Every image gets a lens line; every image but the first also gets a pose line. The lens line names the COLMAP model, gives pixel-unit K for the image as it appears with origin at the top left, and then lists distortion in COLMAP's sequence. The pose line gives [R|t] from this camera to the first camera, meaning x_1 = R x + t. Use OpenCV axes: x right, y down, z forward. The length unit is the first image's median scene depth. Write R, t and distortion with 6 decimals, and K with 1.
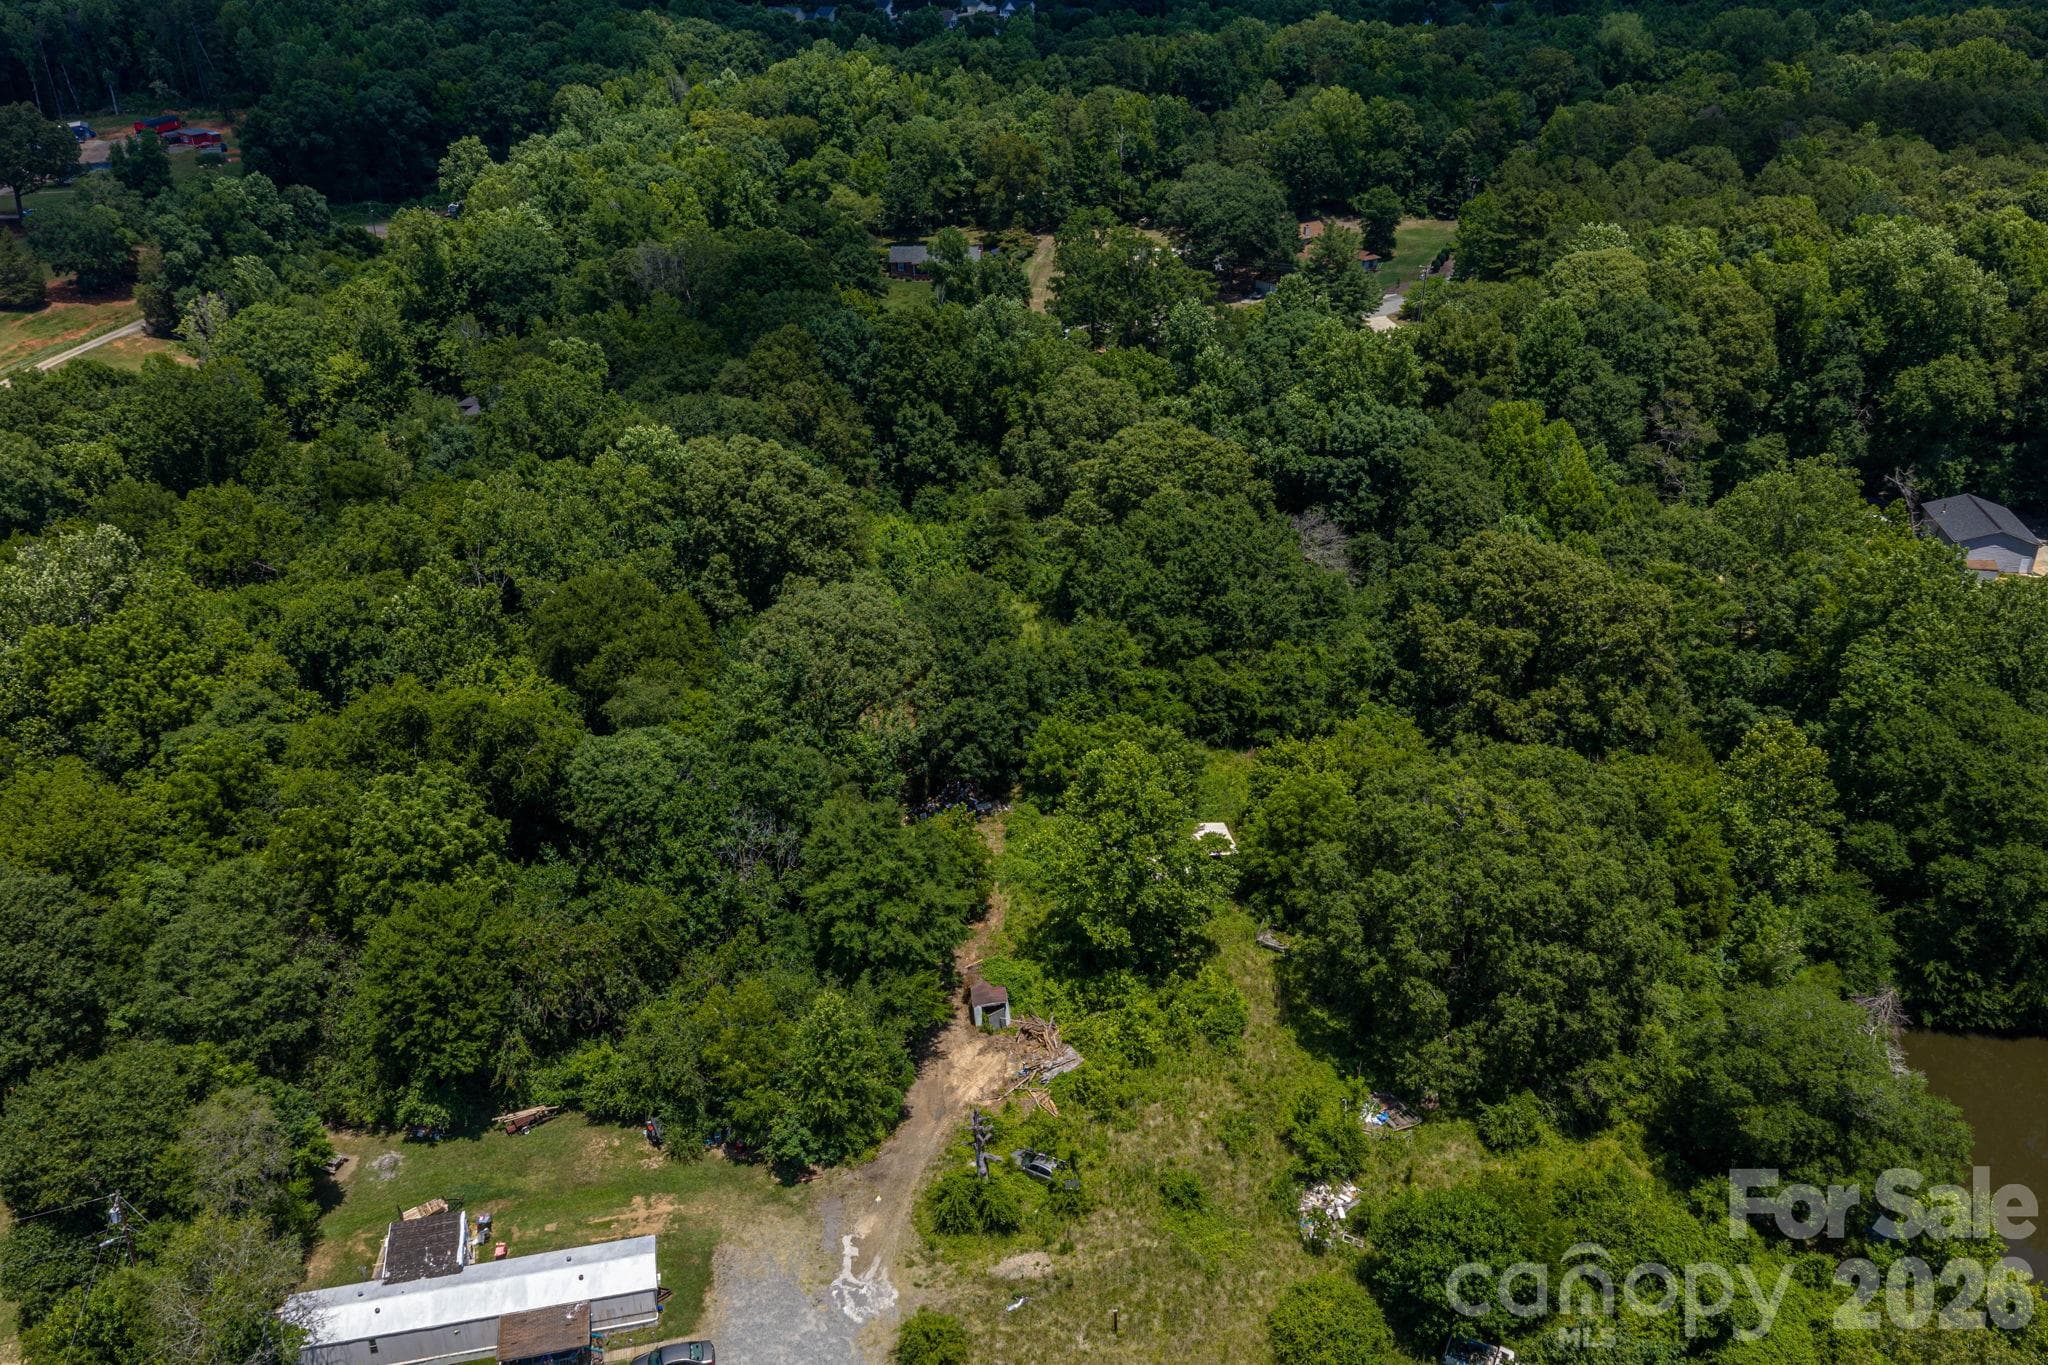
lens RADIAL K [[1679.0, 0, 1022.2], [0, 1679.0, 686.0], [0, 0, 1]] dist [0.012928, -0.017631]
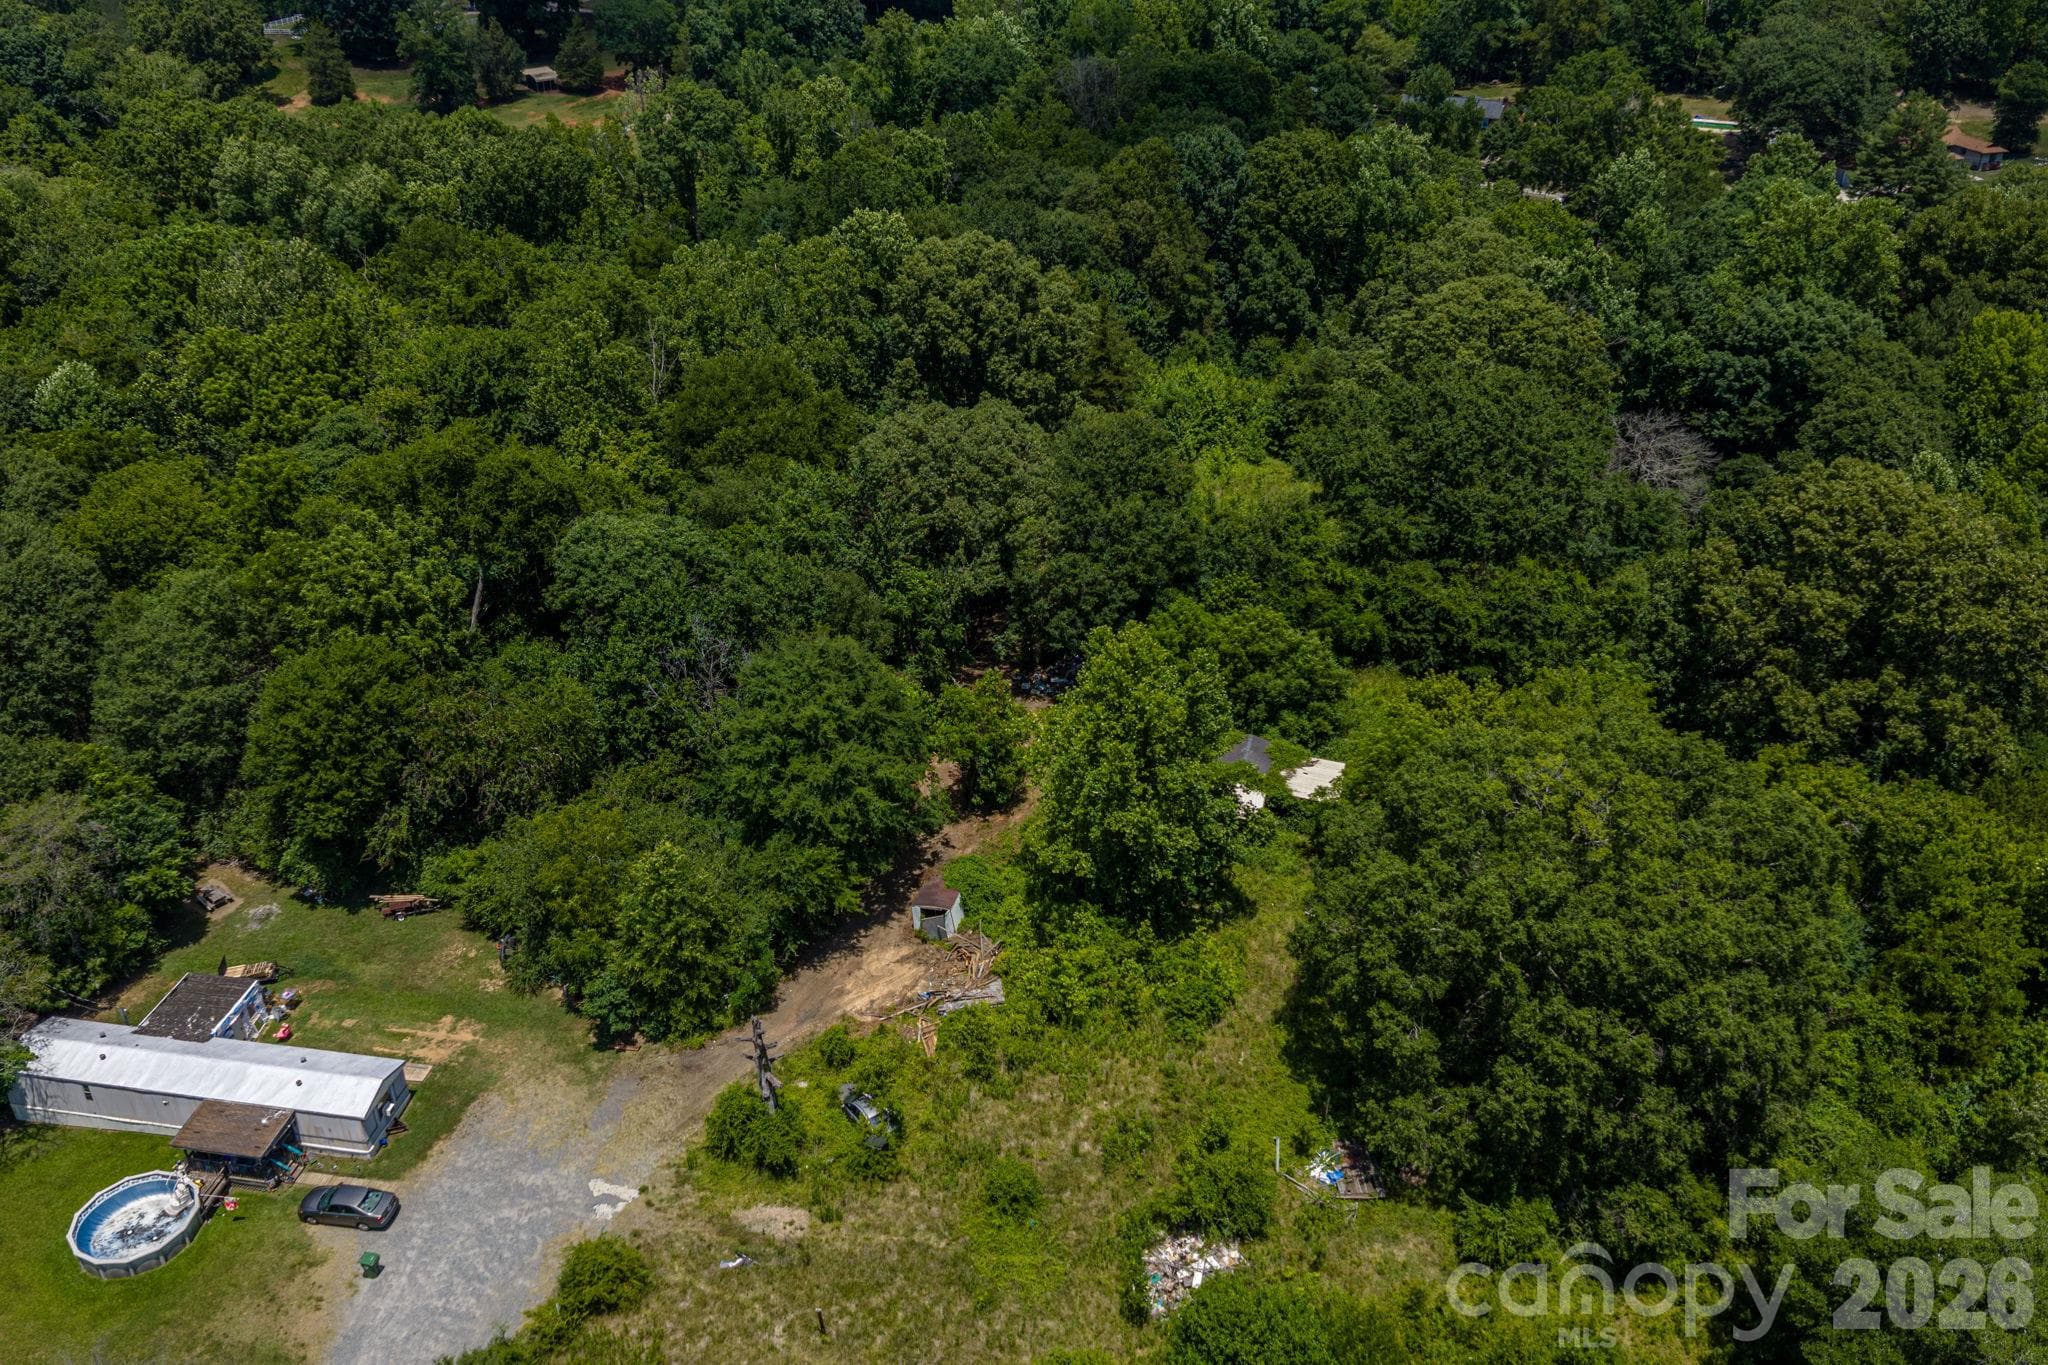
lens RADIAL K [[1679.0, 0, 1028.1], [0, 1679.0, 678.4], [0, 0, 1]] dist [0.012928, -0.017631]
pose [[0.922120, 0.191285, -0.336311, 0.279473], [-0.171810, 0.981277, 0.087045, -0.000762], [0.346664, -0.022484, 0.937720, 0.244494]]
